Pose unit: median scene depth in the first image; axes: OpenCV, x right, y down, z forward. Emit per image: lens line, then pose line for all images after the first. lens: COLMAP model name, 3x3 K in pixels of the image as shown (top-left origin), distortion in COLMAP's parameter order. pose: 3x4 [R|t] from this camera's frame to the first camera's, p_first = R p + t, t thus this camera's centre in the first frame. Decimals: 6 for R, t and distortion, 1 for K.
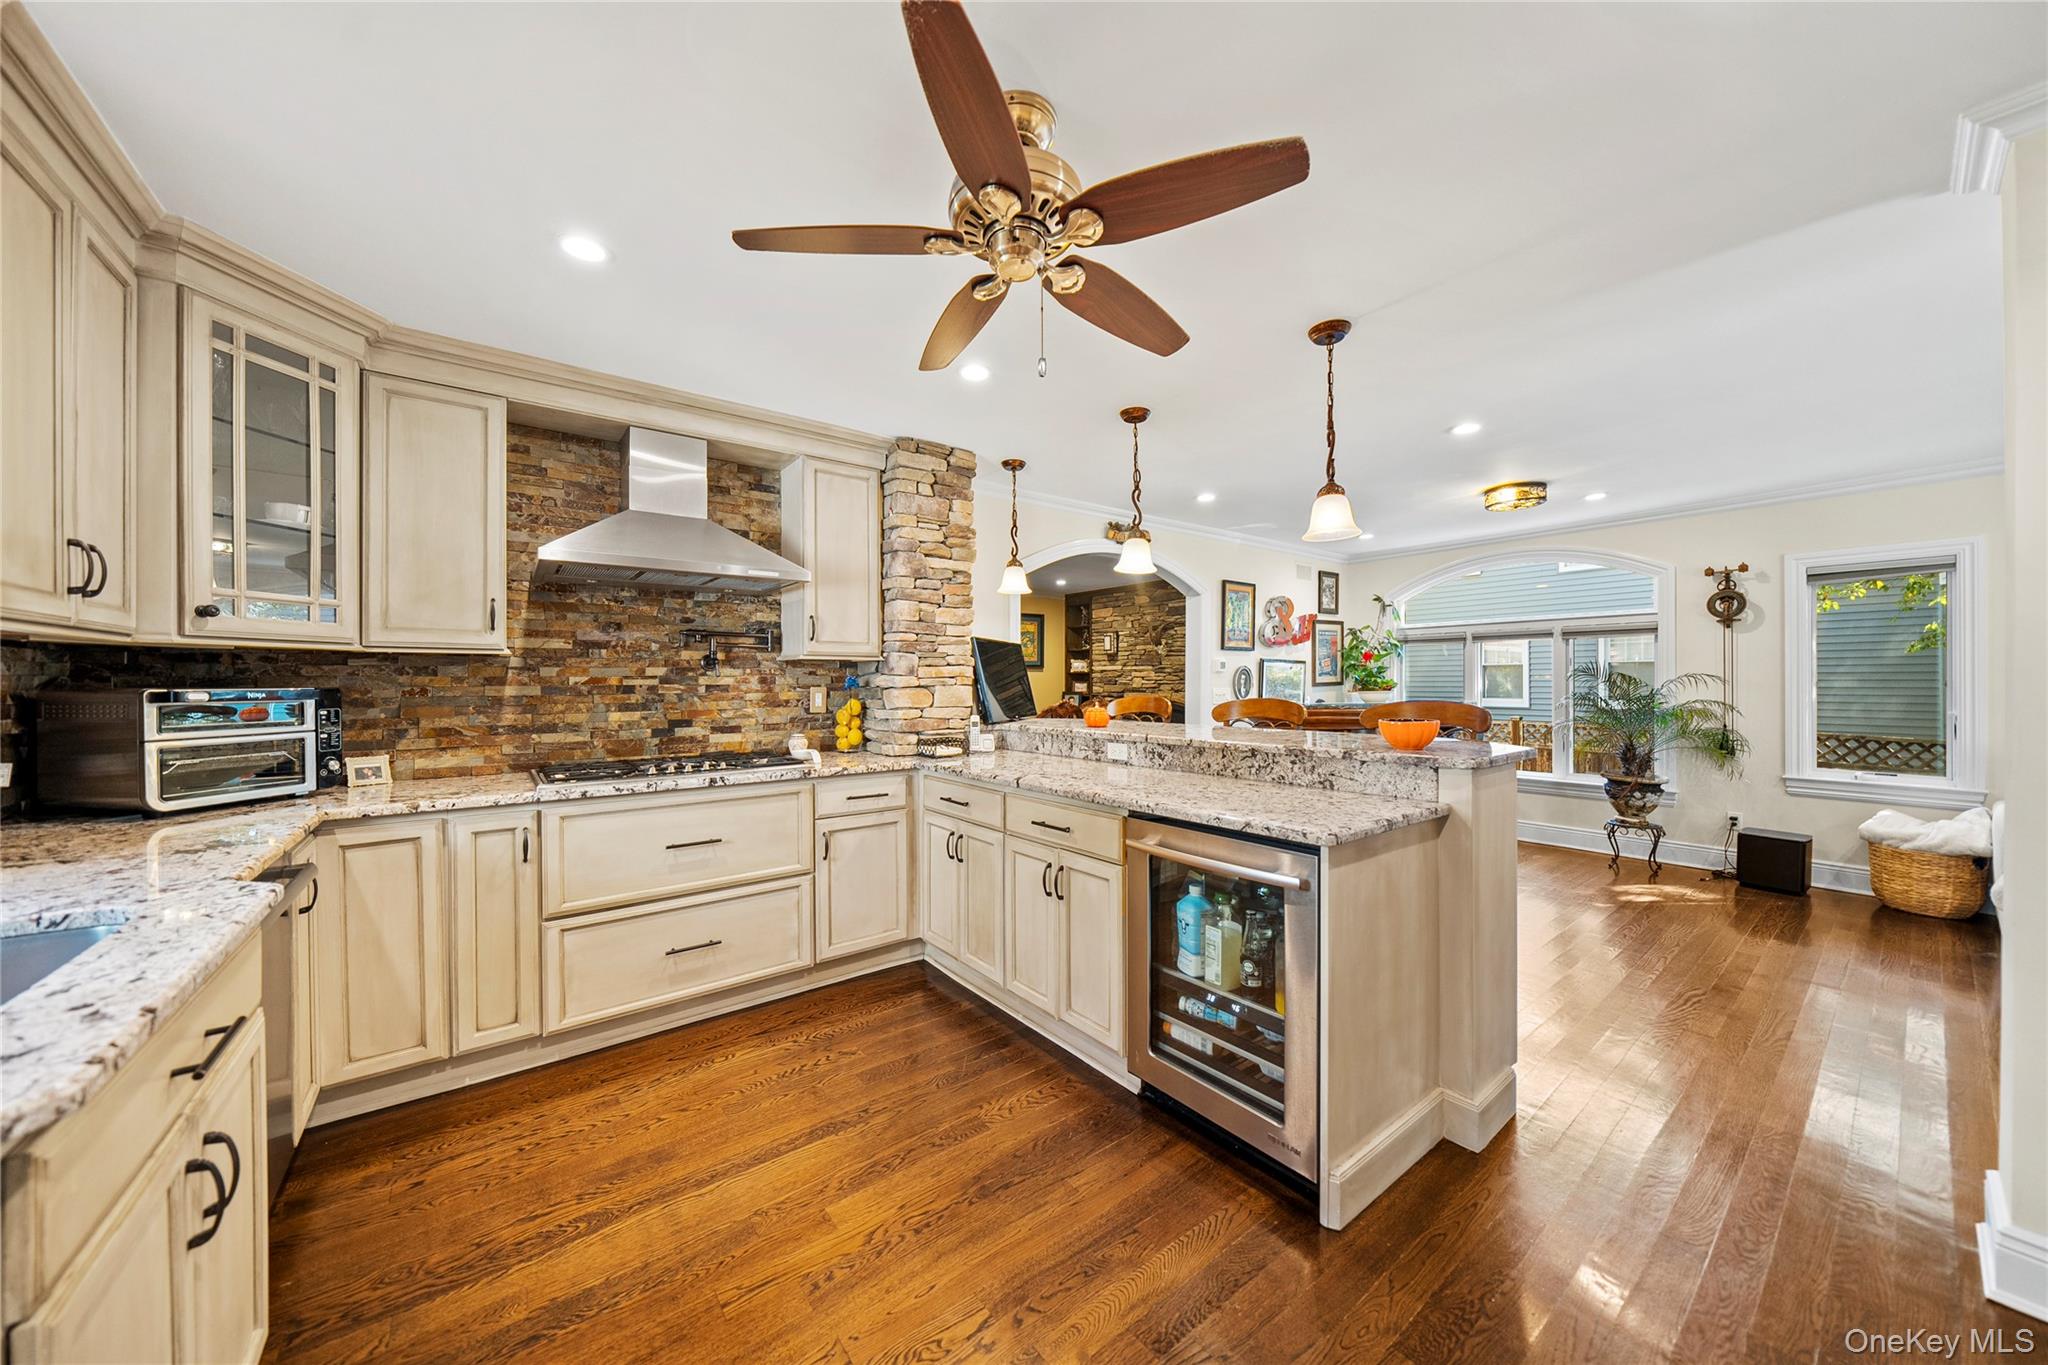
lens RADIAL K [[697.4, 0, 1019.2], [0, 697.4, 683.4], [0, 0, 1]] dist [-0.005989, 0.000159]
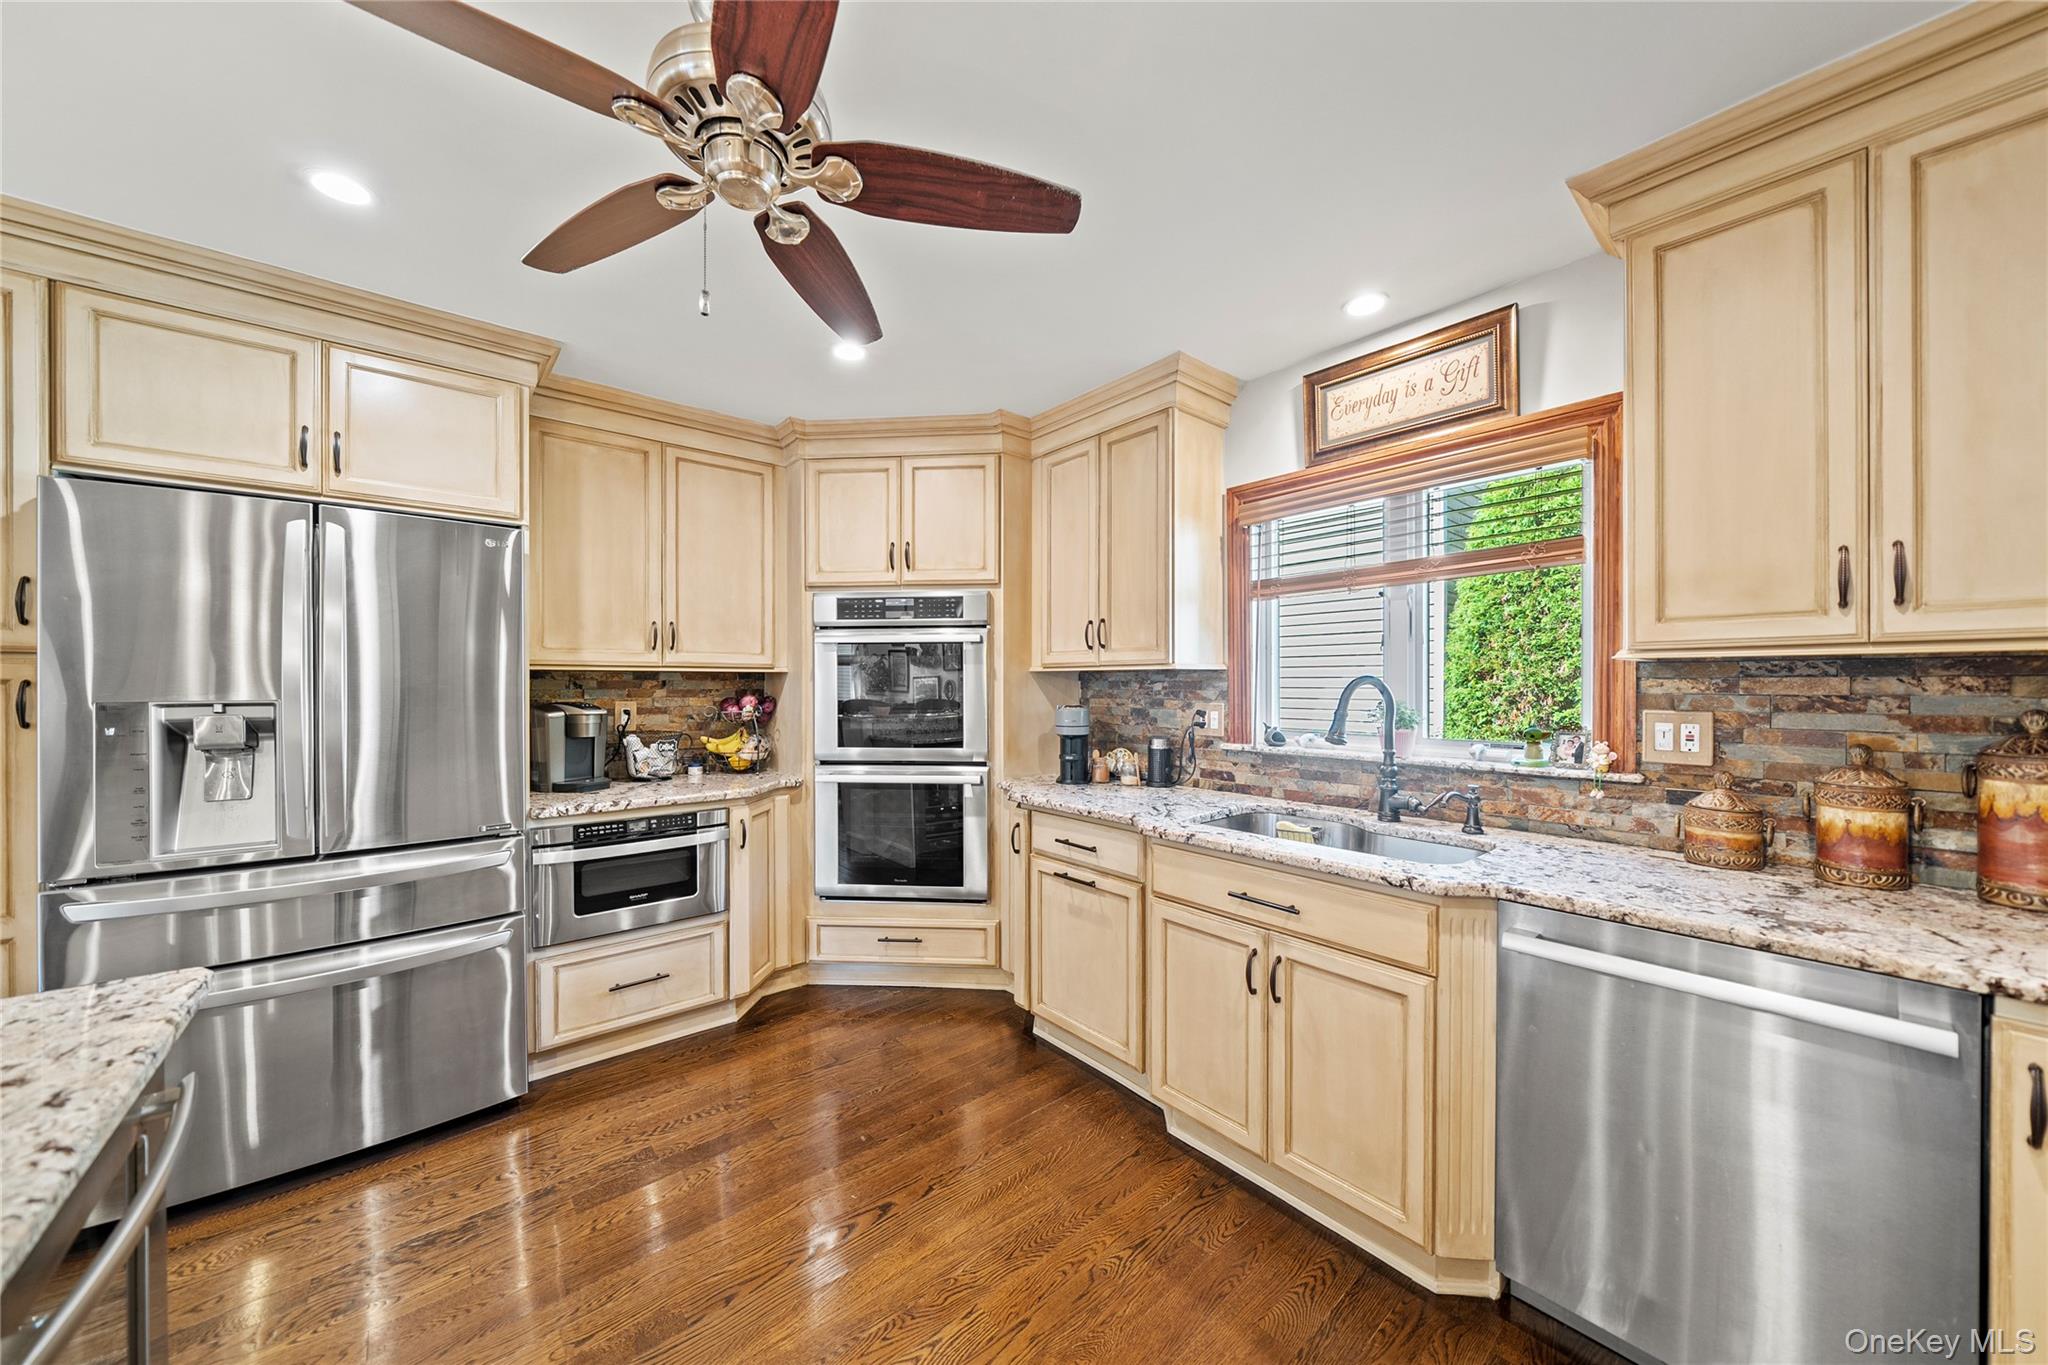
lens RADIAL K [[697.4, 0, 1027.1], [0, 697.4, 687.3], [0, 0, 1]] dist [-0.005989, 0.000159]
pose [[-0.998379, 0.004620, -0.056725, -0.133870], [0.004340, 0.999978, 0.005069, -0.017532], [0.056747, 0.004815, -0.998377, 0.860592]]
